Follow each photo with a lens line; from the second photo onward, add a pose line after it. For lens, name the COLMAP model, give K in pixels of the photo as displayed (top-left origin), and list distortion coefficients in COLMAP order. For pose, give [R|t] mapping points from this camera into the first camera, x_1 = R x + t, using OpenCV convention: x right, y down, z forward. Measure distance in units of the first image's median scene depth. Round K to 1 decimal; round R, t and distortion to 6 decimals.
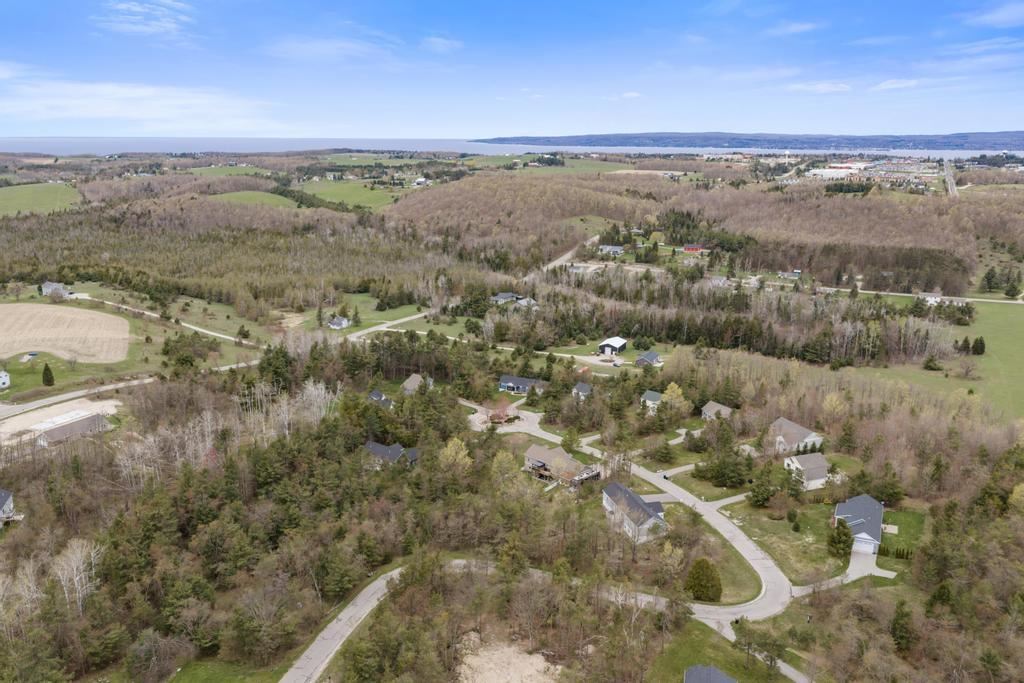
lens RADIAL K [[846.7, 0, 516.7], [0, 846.7, 340.5], [0, 0, 1]] dist [0.023217, -0.040132]
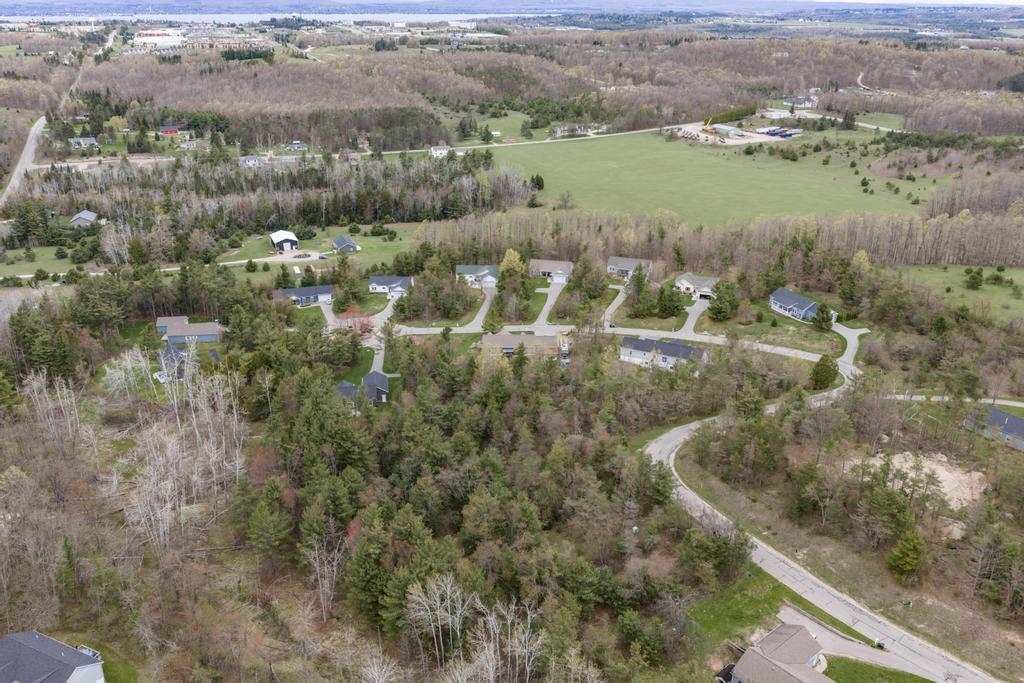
lens RADIAL K [[846.7, 0, 516.7], [0, 846.7, 340.5], [0, 0, 1]] dist [0.023217, -0.040132]
pose [[0.679258, -0.275078, 0.680397, -0.339835], [0.173769, 0.961019, 0.215053, -0.039842], [-0.713031, -0.027845, 0.700580, 0.166332]]
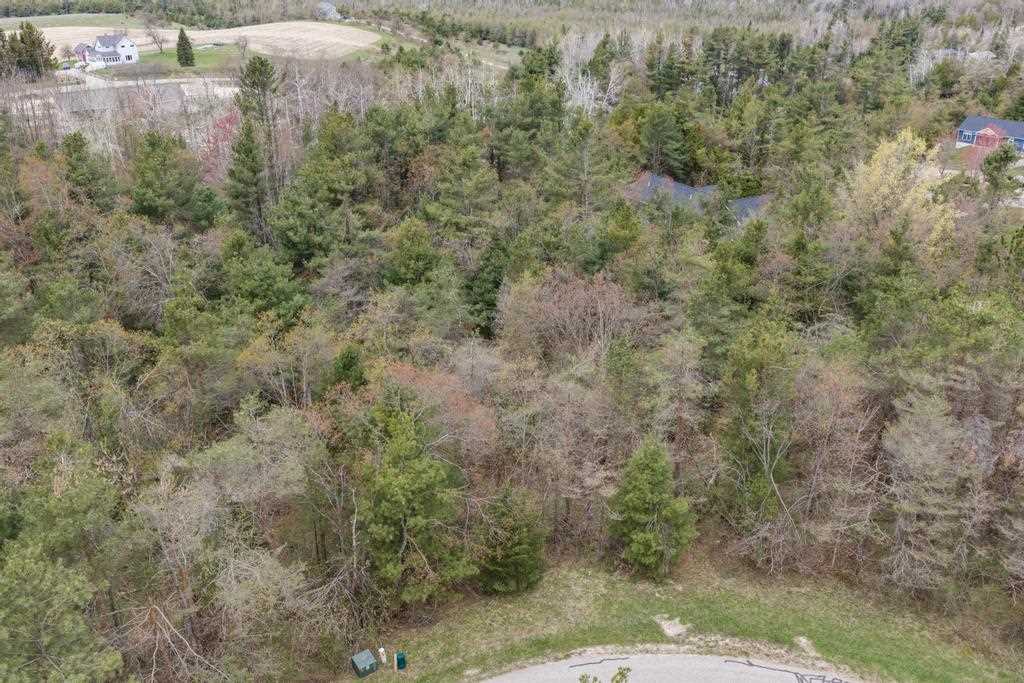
lens RADIAL K [[846.7, 0, 516.7], [0, 846.7, 340.5], [0, 0, 1]] dist [0.023217, -0.040132]
pose [[0.912196, 0.164683, -0.375205, -0.036832], [-0.092826, 0.974929, 0.202231, 0.069543], [0.399102, -0.149646, 0.904612, 0.338977]]
